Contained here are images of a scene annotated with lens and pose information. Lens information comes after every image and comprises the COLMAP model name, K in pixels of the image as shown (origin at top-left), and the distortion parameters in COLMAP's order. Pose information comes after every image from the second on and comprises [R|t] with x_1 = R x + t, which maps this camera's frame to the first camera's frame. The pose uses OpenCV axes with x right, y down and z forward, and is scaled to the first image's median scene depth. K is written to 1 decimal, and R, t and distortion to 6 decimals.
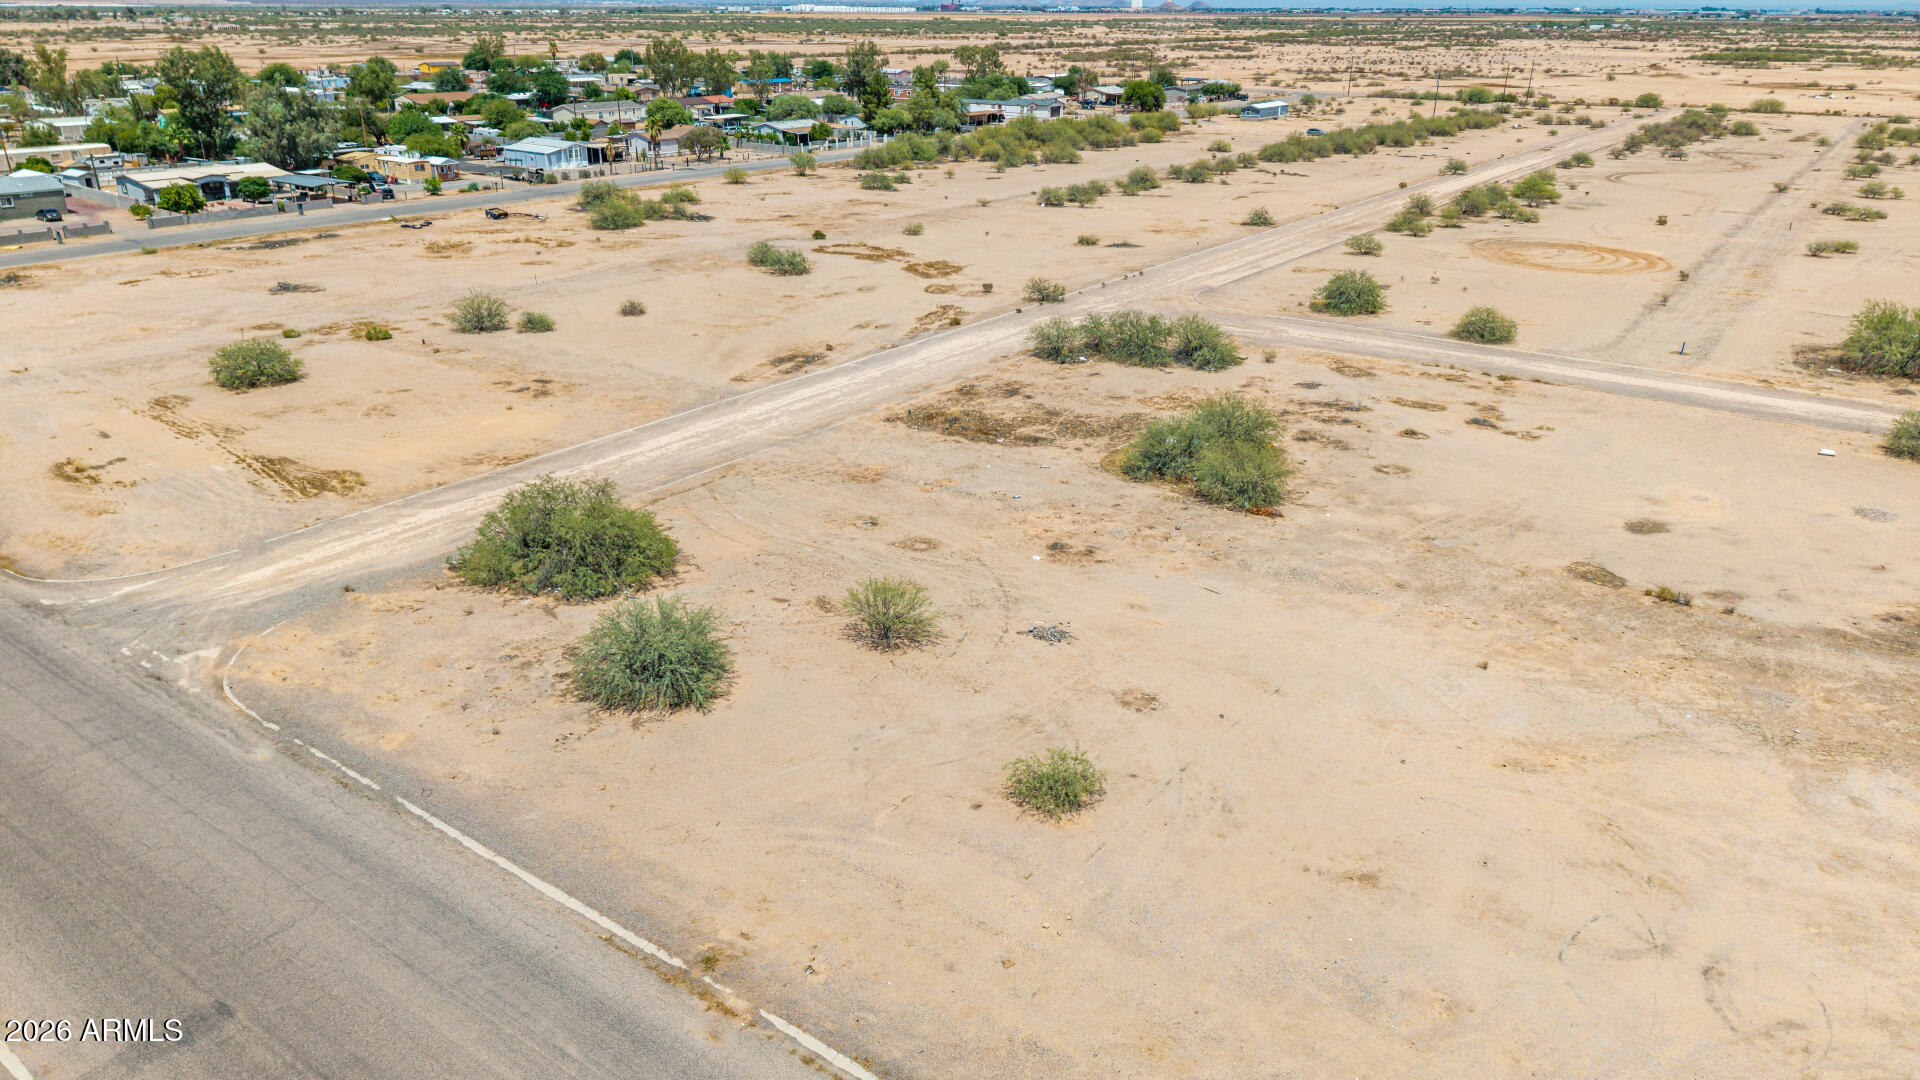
lens RADIAL K [[1254.7, 0, 956.7], [0, 1254.7, 590.0], [0, 0, 1]] dist [0.071581, -0.102608]
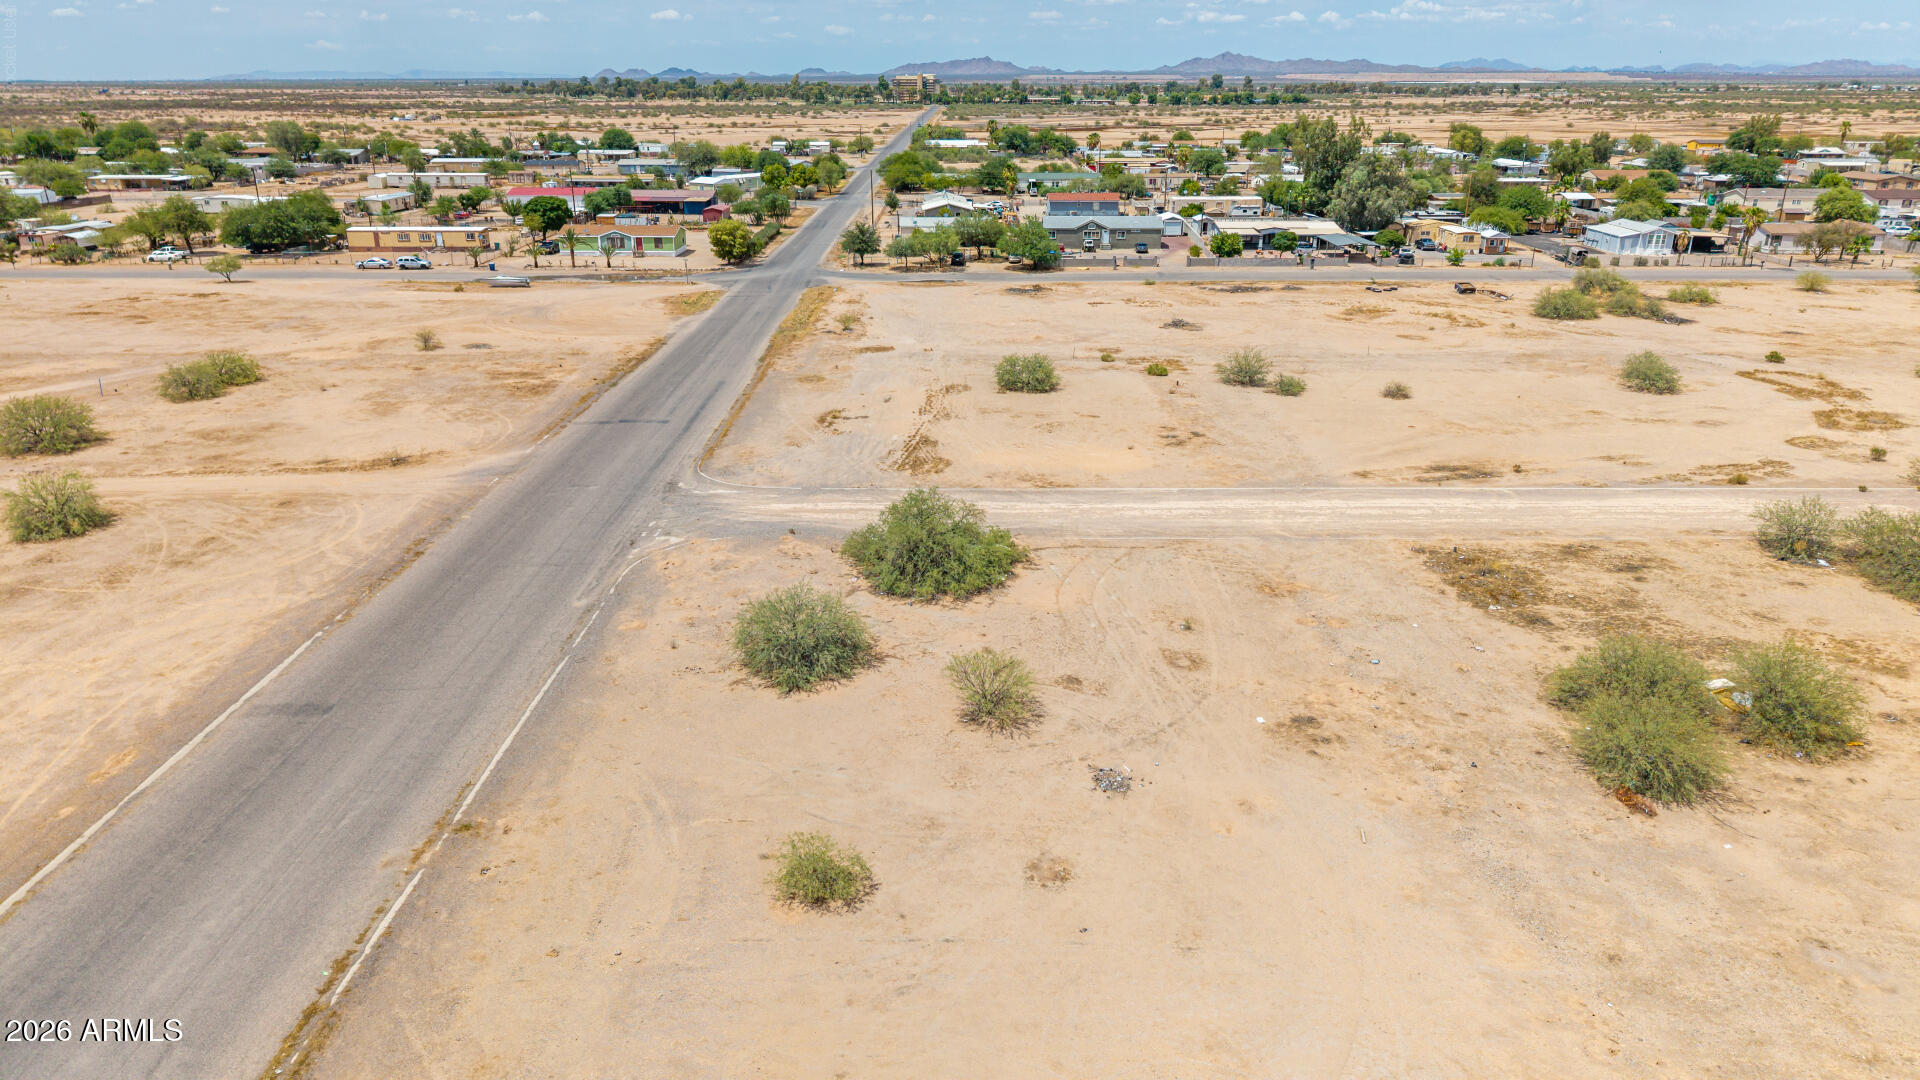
lens RADIAL K [[1269.3, 0, 956.7], [0, 1269.3, 574.9], [0, 0, 1]] dist [0.039695, -0.047217]
pose [[0.590075, 0.289096, -0.753813, 0.478057], [-0.336224, 0.936866, 0.096107, -0.111155], [0.734006, 0.196740, 0.650022, 0.238254]]
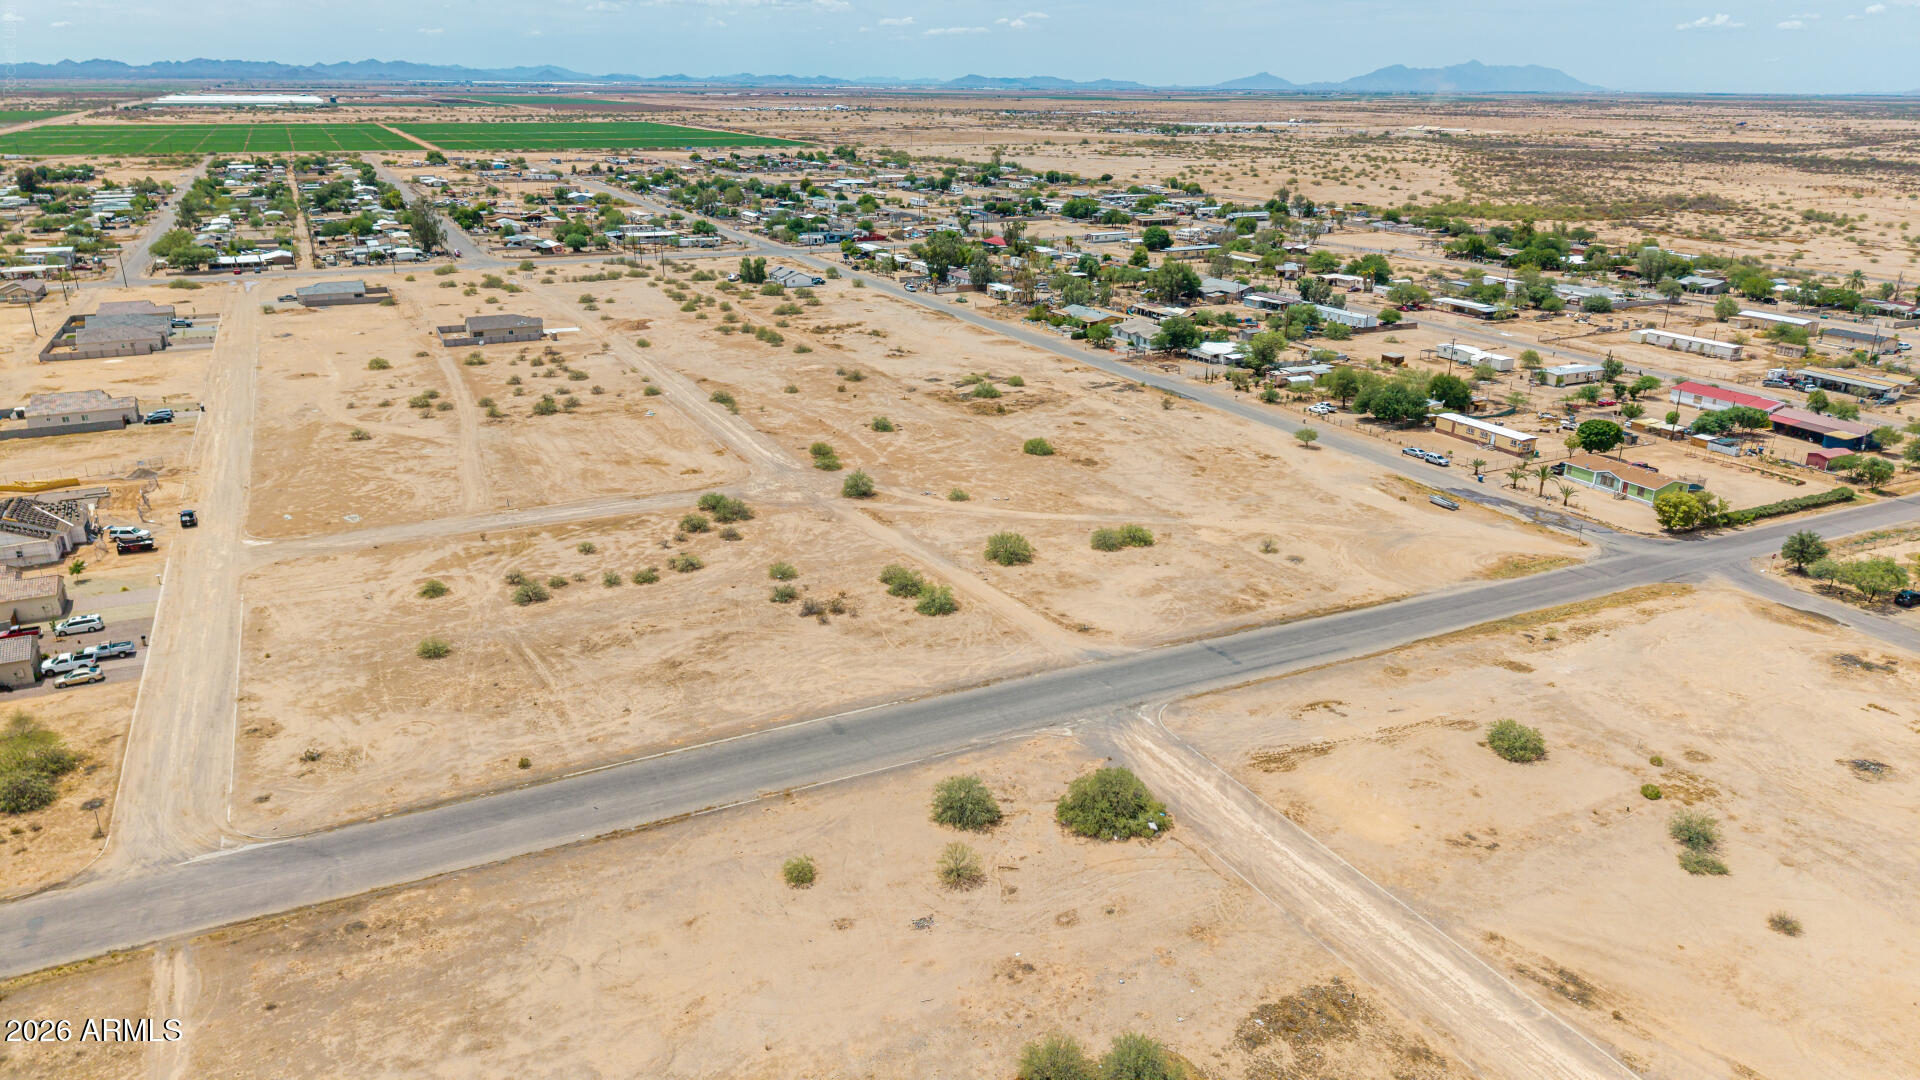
lens RADIAL K [[1269.3, 0, 956.7], [0, 1269.3, 574.9], [0, 0, 1]] dist [0.039695, -0.047217]
pose [[-0.458538, 0.313523, -0.831532, 1.096988], [-0.381700, 0.775509, 0.502883, -1.002472], [0.802526, 0.547987, -0.235929, 0.903856]]
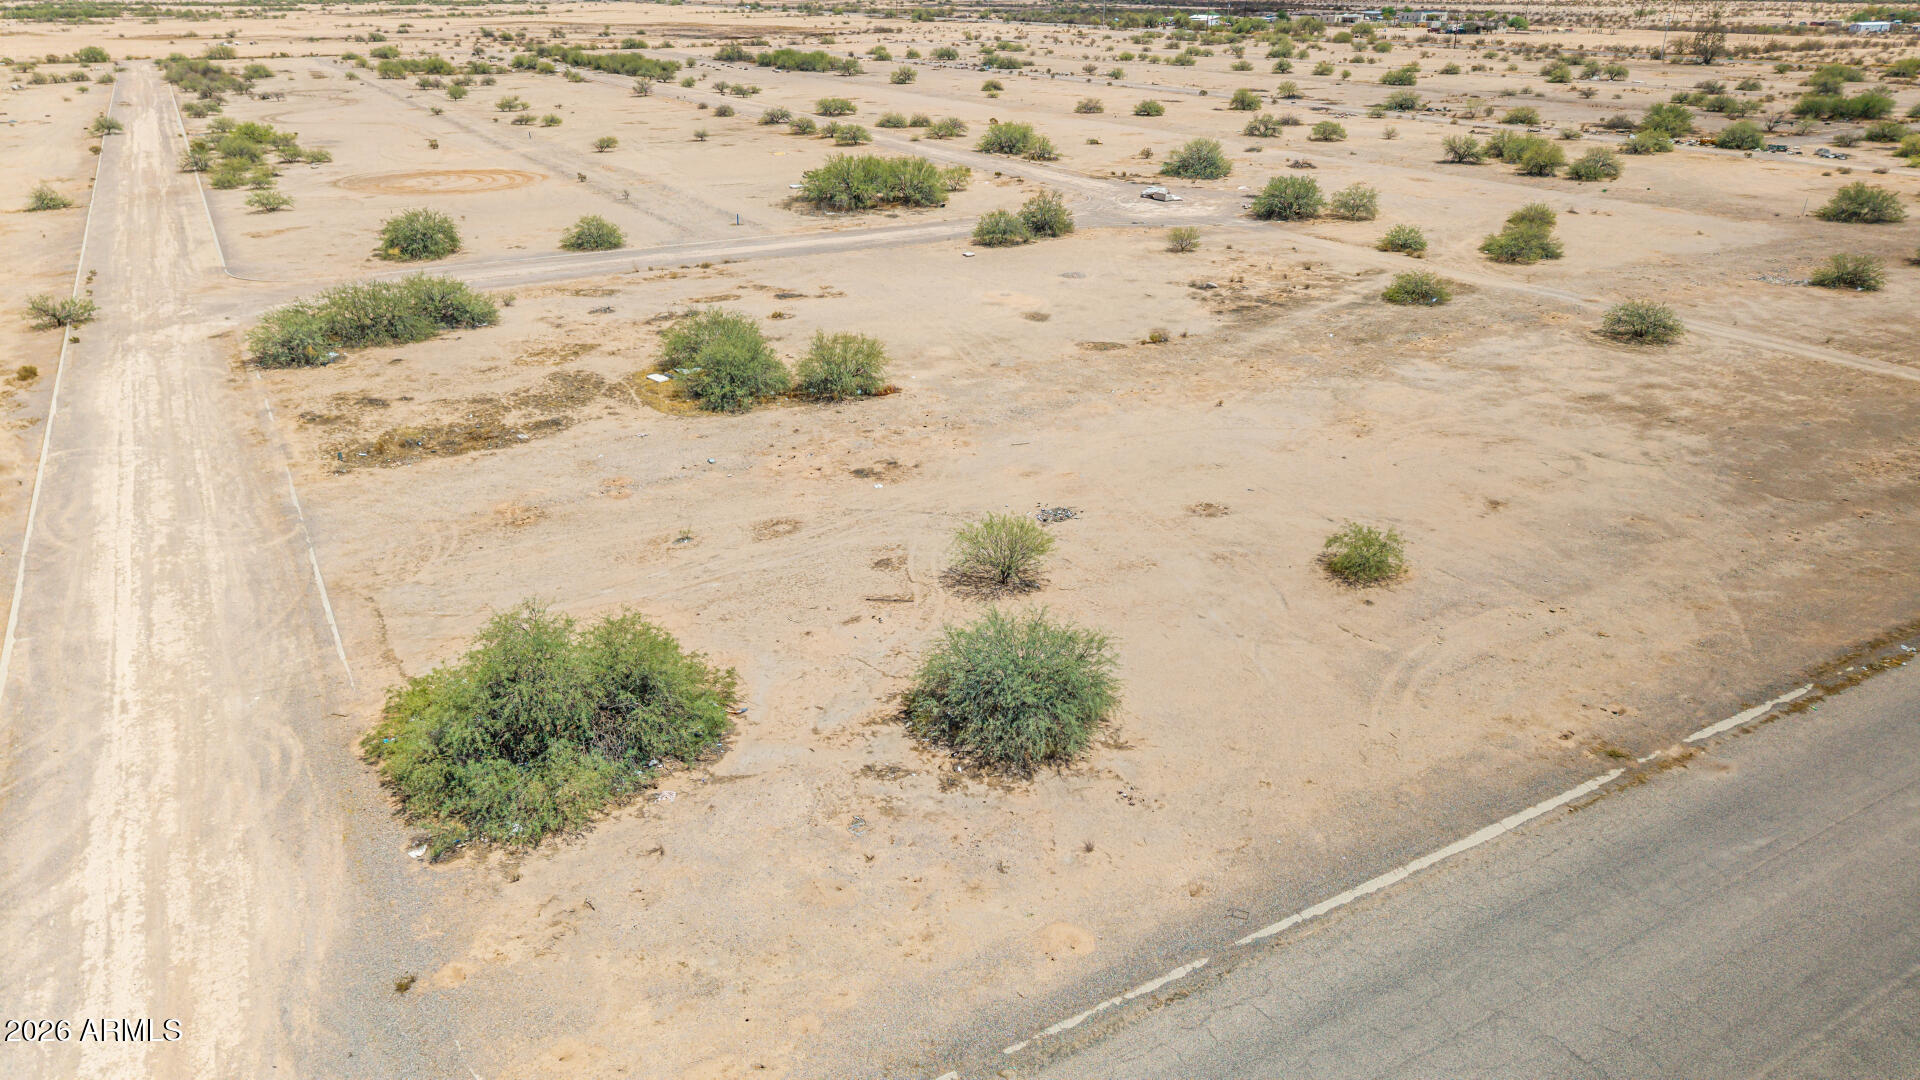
lens RADIAL K [[1269.3, 0, 956.7], [0, 1269.3, 574.9], [0, 0, 1]] dist [0.039695, -0.047217]
pose [[0.400369, -0.394413, 0.827129, -0.589251], [0.384646, 0.891595, 0.238967, -0.140100], [-0.831716, 0.222476, 0.508677, 0.434267]]
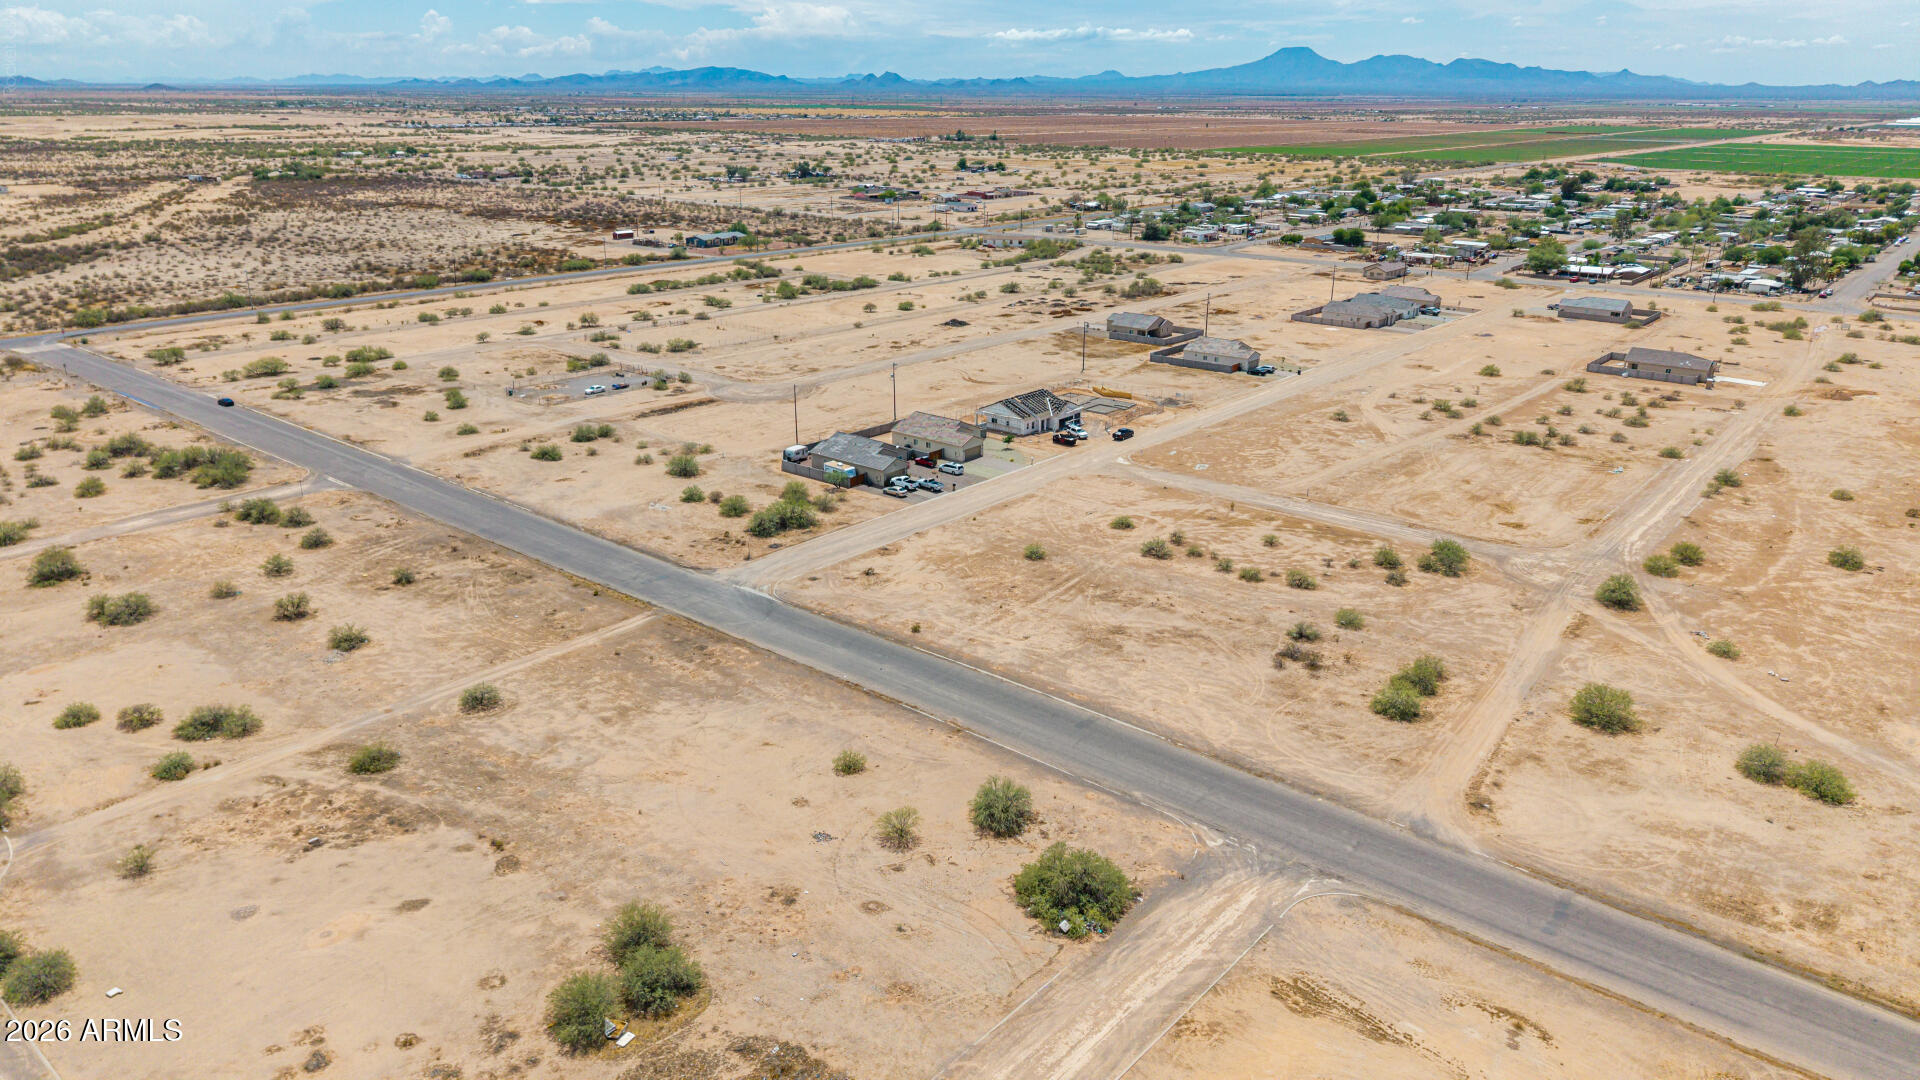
lens RADIAL K [[1269.3, 0, 956.7], [0, 1269.3, 574.9], [0, 0, 1]] dist [0.039695, -0.047217]
pose [[-0.997620, -0.035693, 0.059002, -0.193555], [0.017318, 0.698518, 0.715383, -1.332806], [-0.066748, 0.714702, -0.696237, 1.610635]]
